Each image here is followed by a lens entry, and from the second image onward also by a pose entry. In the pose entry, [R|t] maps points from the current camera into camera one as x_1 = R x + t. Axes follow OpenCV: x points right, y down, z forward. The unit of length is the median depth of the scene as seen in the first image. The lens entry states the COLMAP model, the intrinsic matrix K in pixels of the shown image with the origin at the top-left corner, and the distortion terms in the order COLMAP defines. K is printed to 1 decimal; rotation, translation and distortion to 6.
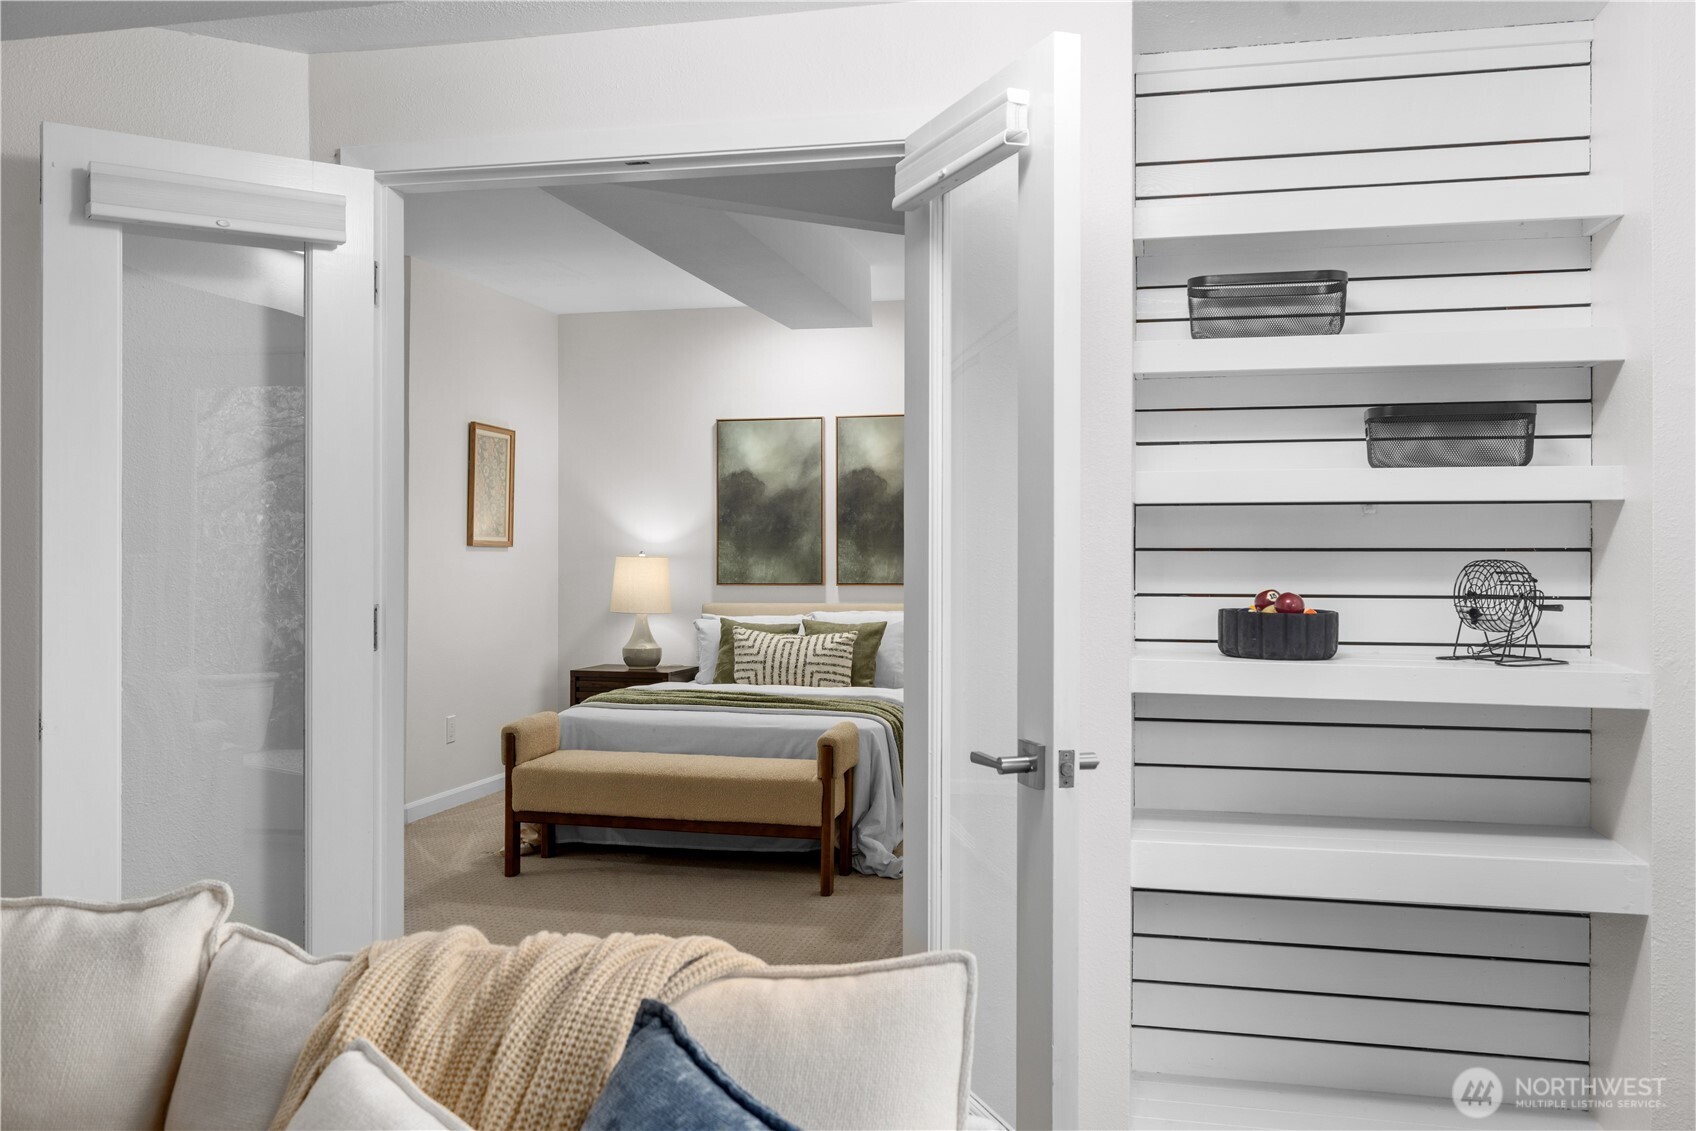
lens RADIAL K [[1405.8, 0, 848.0], [0, 1405.8, 565.5], [0, 0, 1]] dist [-0.000156, -0.000046]
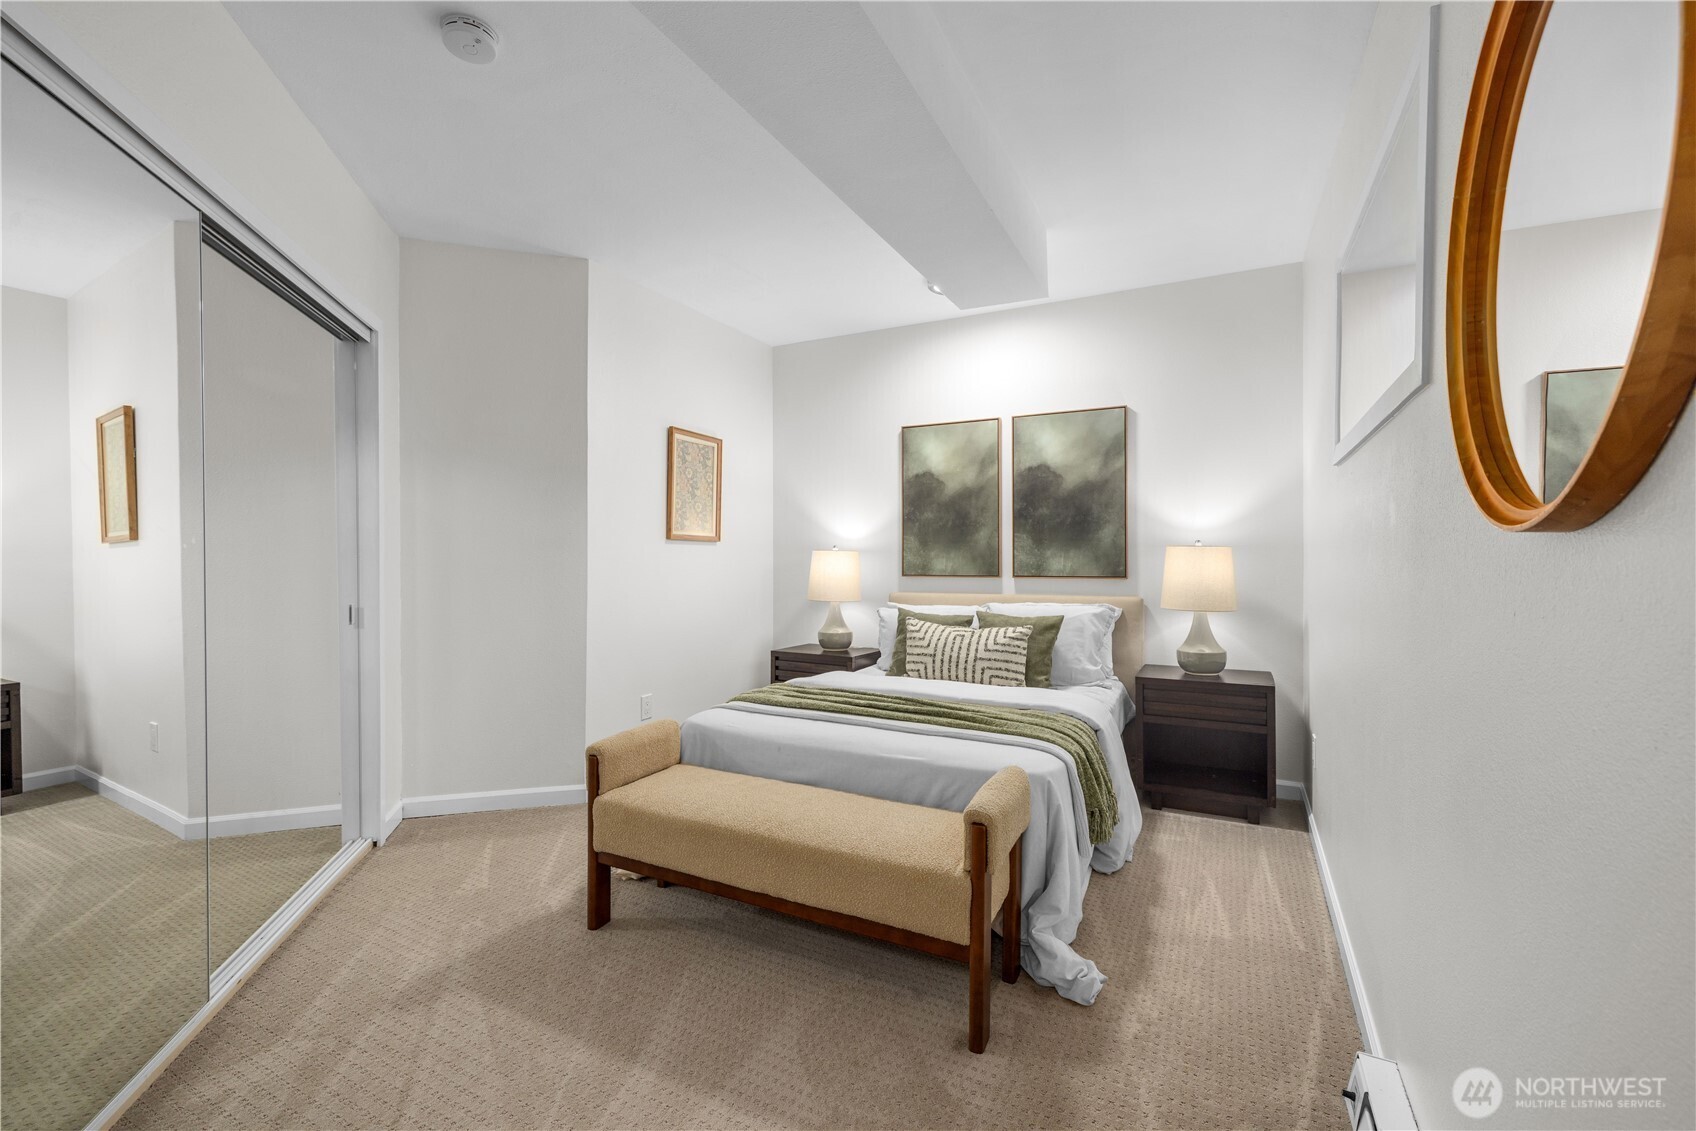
lens RADIAL K [[727.5, 0, 840.6], [0, 727.5, 551.7], [0, 0, 1]] dist [0.000012, 0.000039]
pose [[0.966442, -0.001166, -0.256881, 0.007699], [-0.003580, 0.999831, -0.018007, 0.005433], [0.256858, 0.018322, 0.966275, 0.471101]]
